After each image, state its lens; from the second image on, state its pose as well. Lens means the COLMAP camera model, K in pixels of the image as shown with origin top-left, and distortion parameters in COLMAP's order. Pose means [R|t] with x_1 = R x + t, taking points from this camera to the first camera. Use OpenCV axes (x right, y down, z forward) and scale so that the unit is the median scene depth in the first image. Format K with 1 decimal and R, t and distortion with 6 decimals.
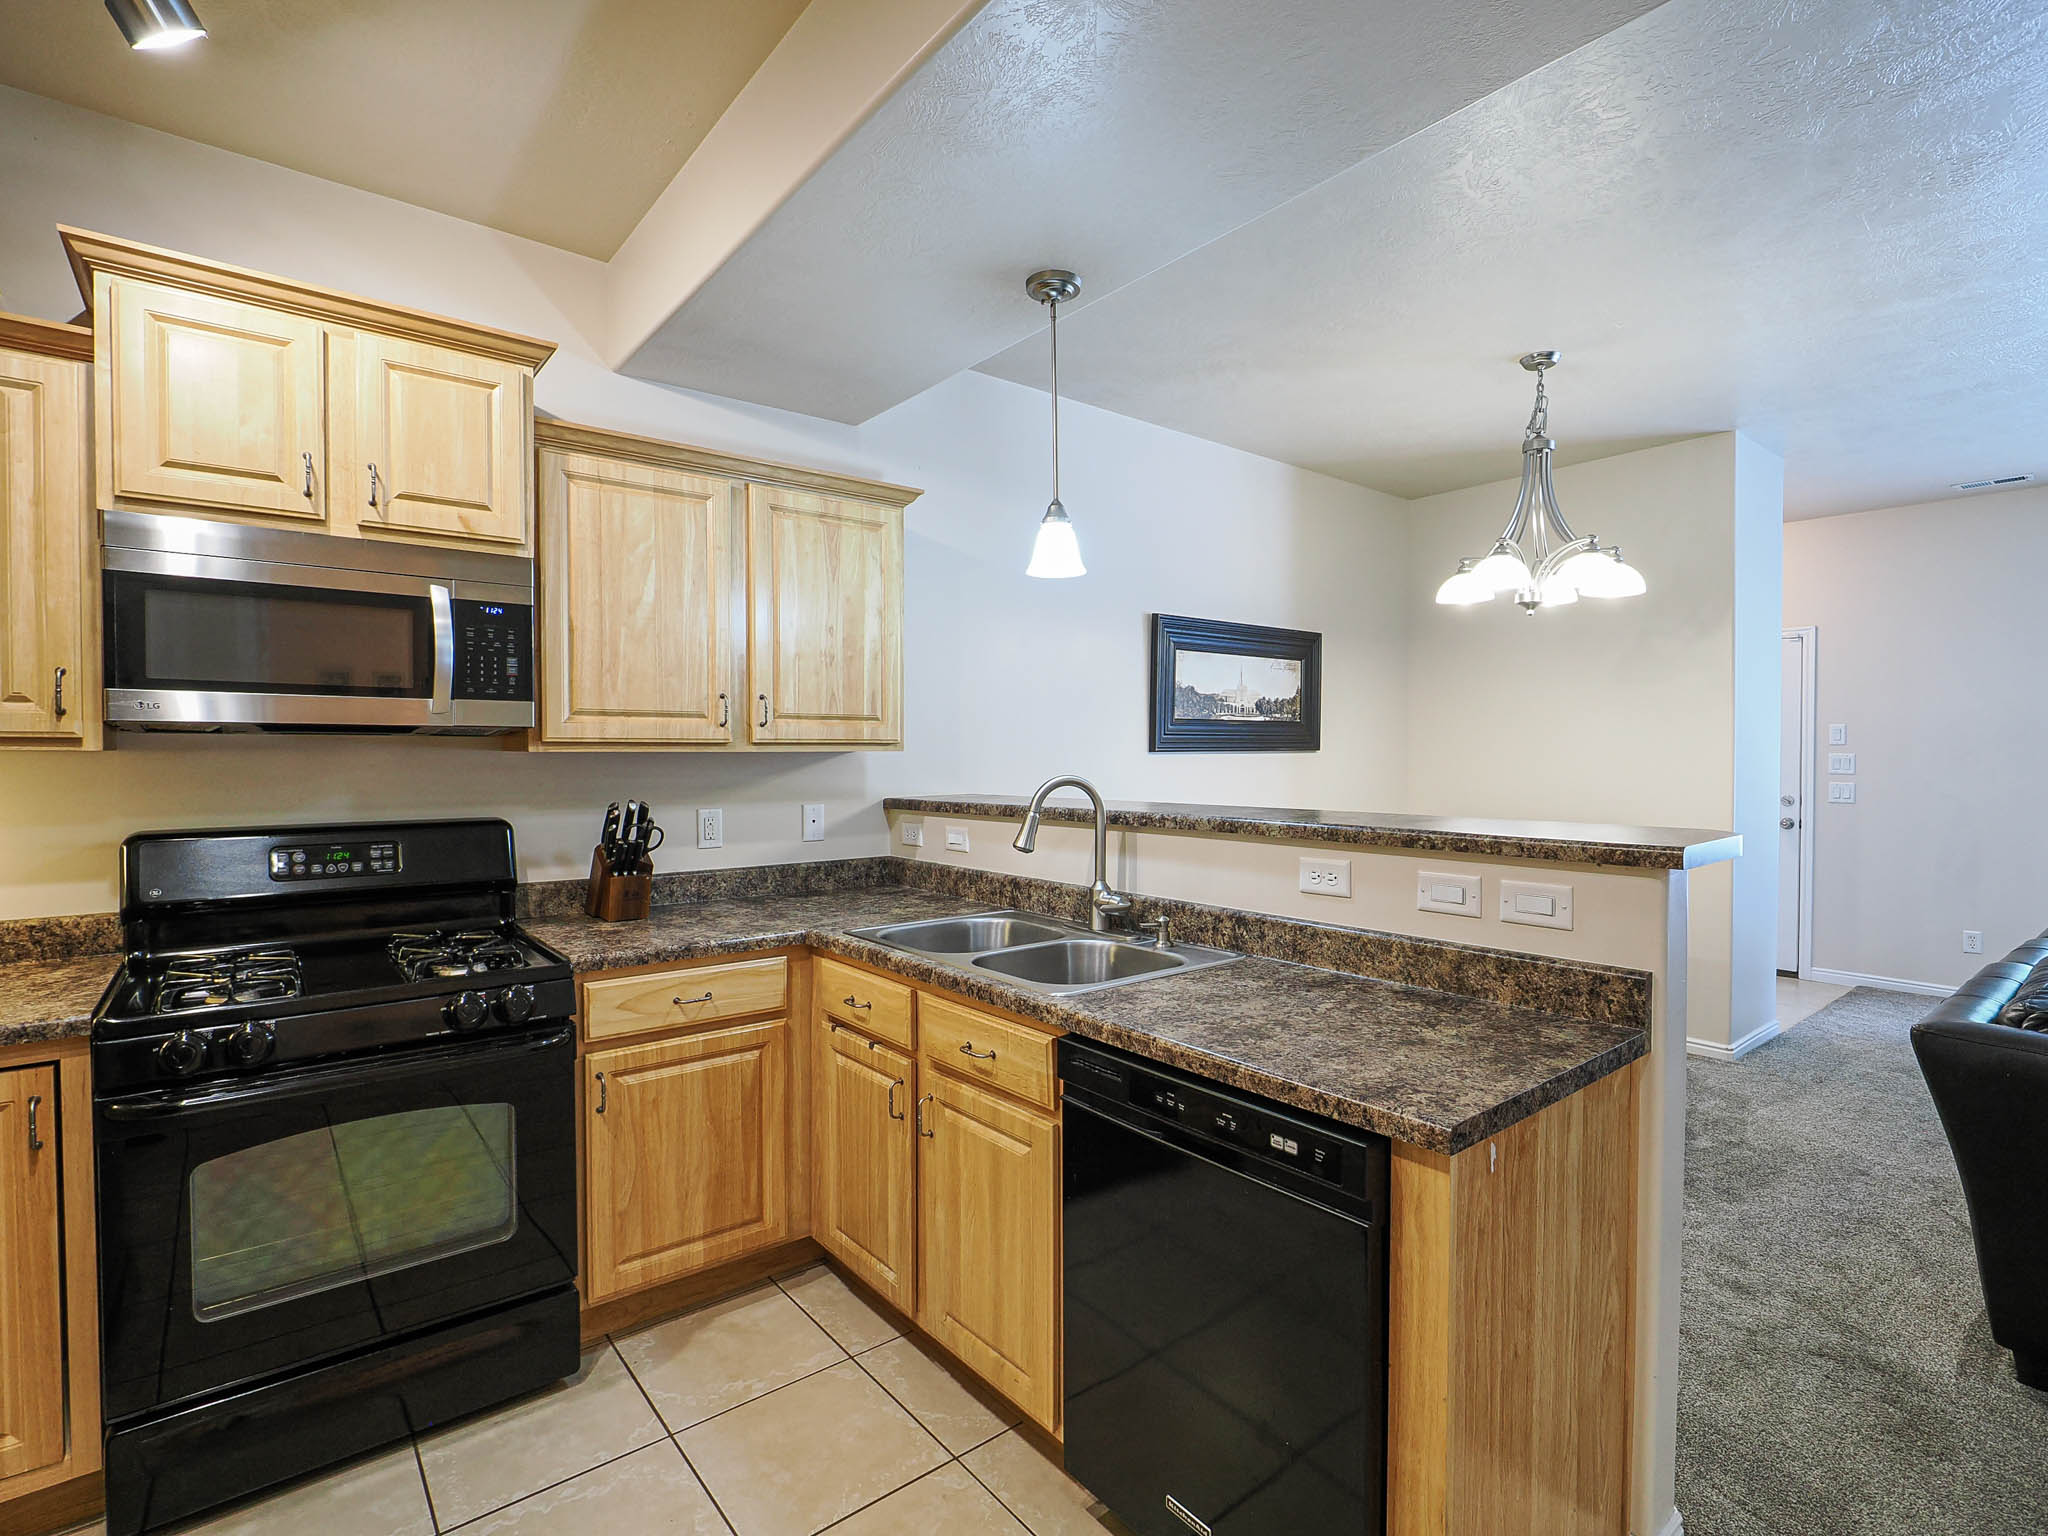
lens RADIAL K [[978.0, 0, 997.7], [0, 978.0, 773.0], [0, 0, 1]] dist [-0.005204, 0.000489]
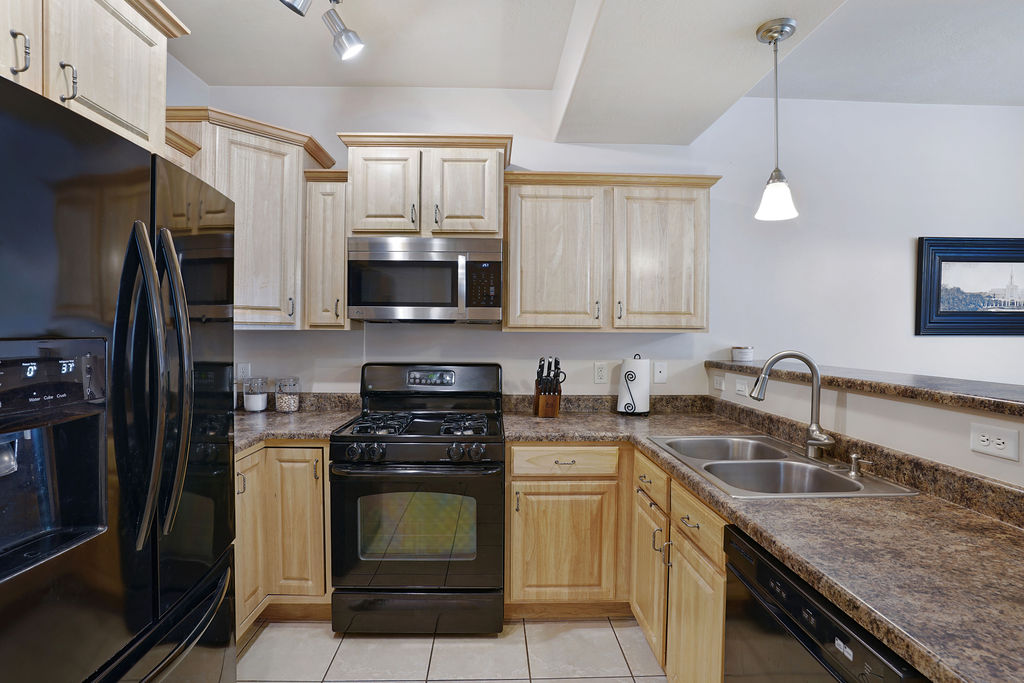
lens RADIAL K [[511.5, 0, 506.6], [0, 511.5, 340.5], [0, 0, 1]] dist [-0.063780, 0.022974]
pose [[0.808338, 0.018645, -0.588423, 0.180463], [-0.020375, 0.999786, 0.003689, -0.007589], [0.588366, 0.009008, 0.808545, 0.131010]]
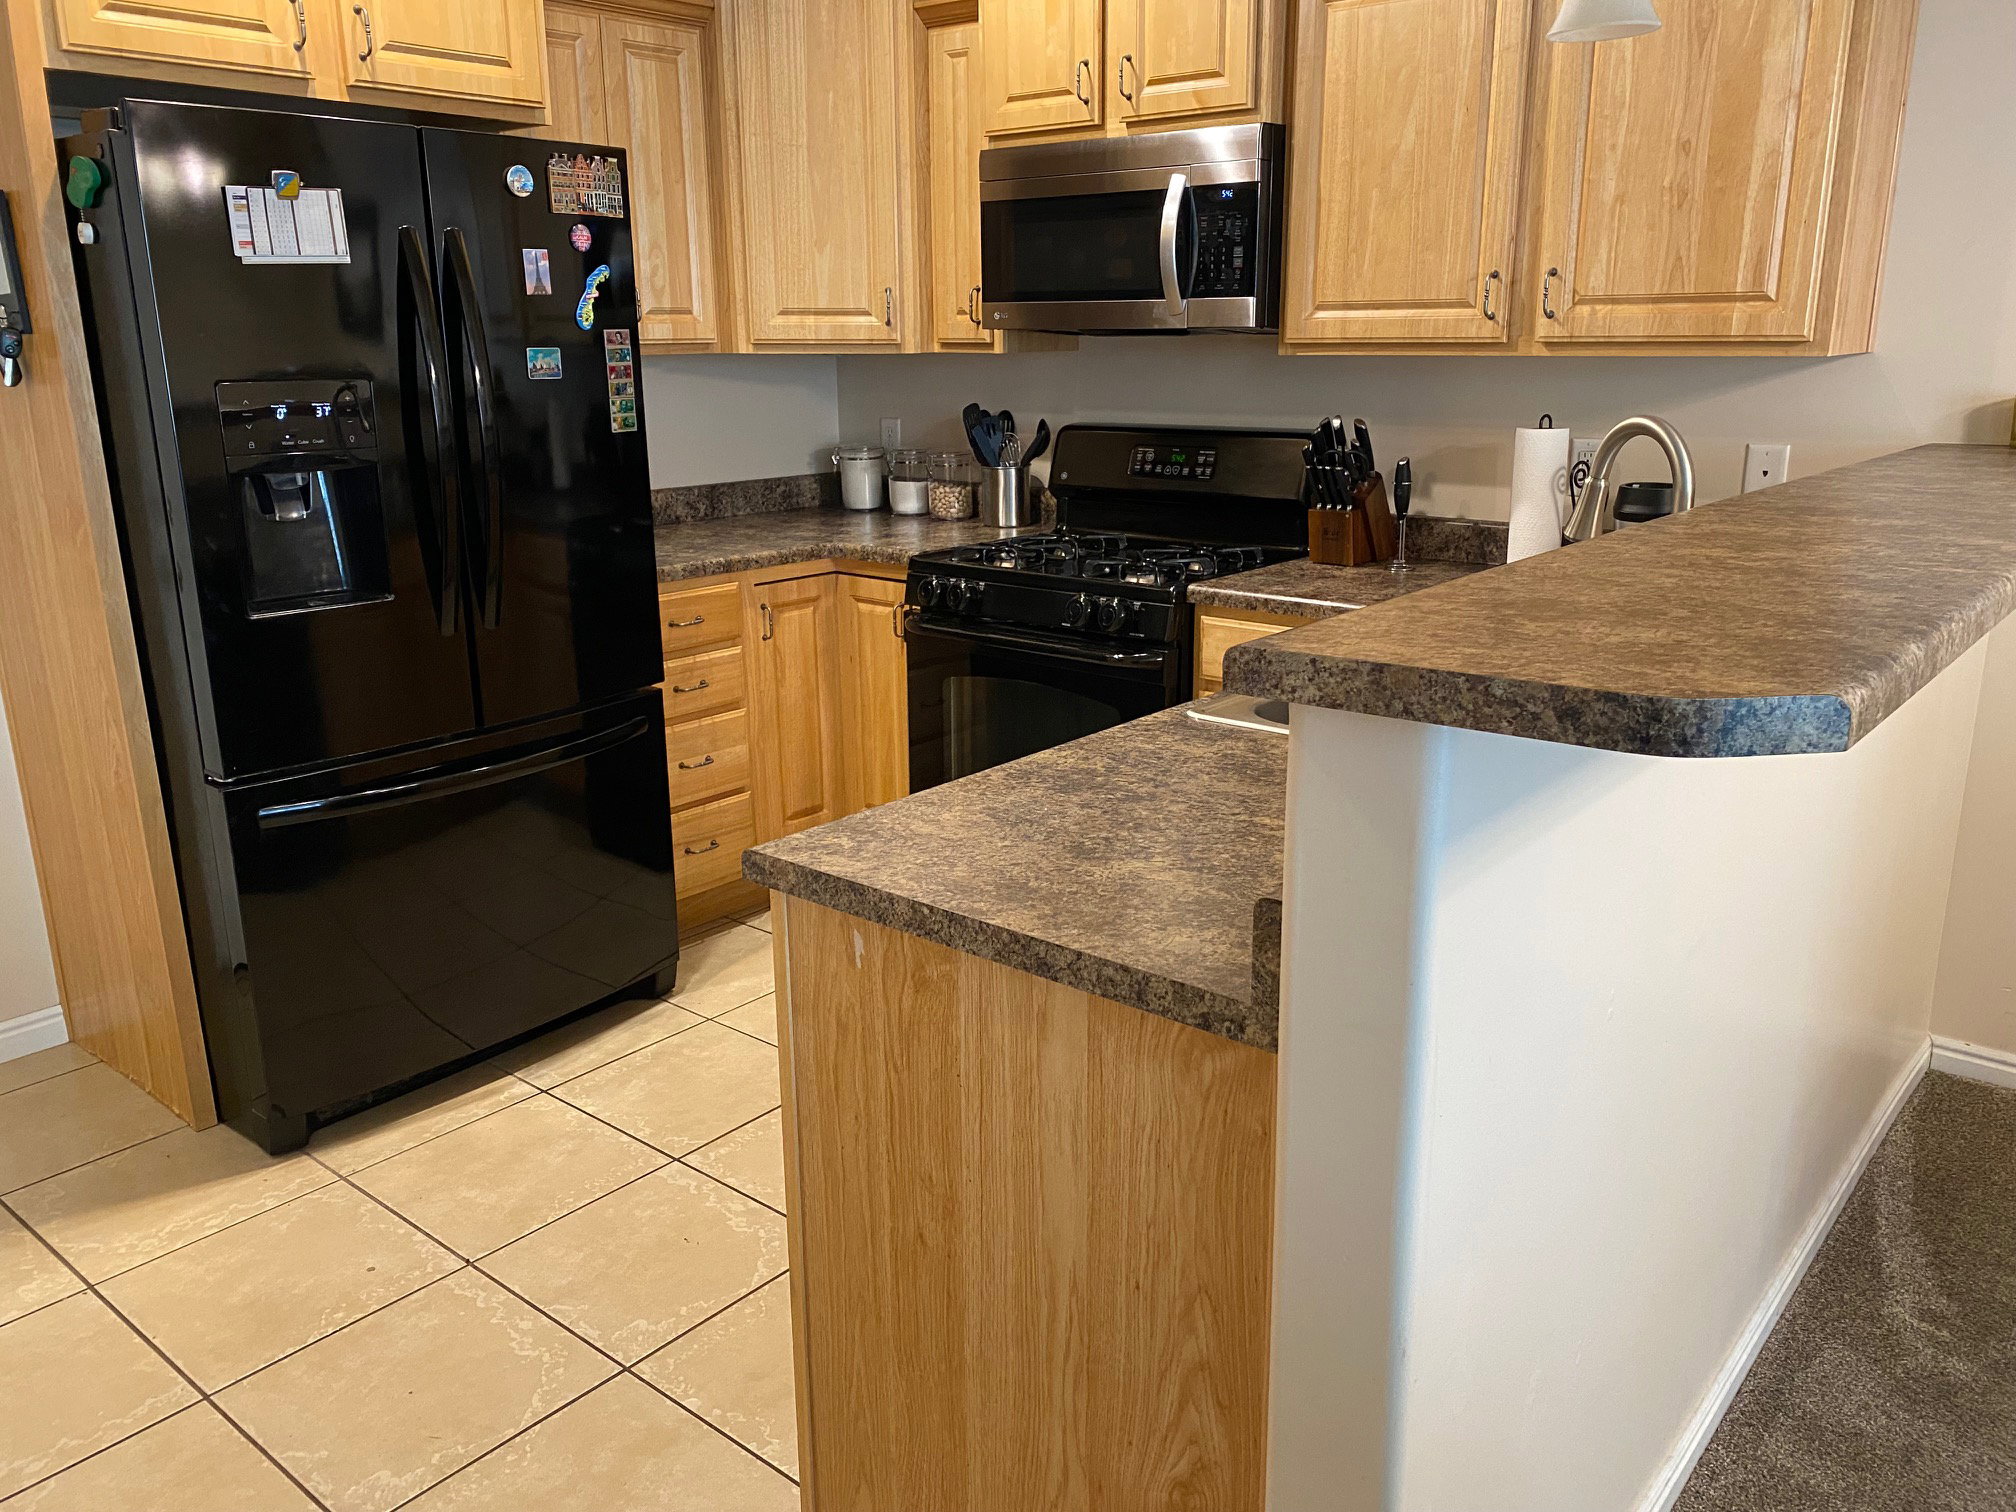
lens RADIAL K [[1526.0, 0, 990.1], [0, 1526.0, 745.3], [0, 0, 1]] dist [0.022554, -0.016559]
pose [[0.203992, 0.257815, -0.944414, 0.905856], [-0.012503, 0.965307, 0.260818, -0.040973], [0.978893, -0.041397, 0.200138, 0.487753]]
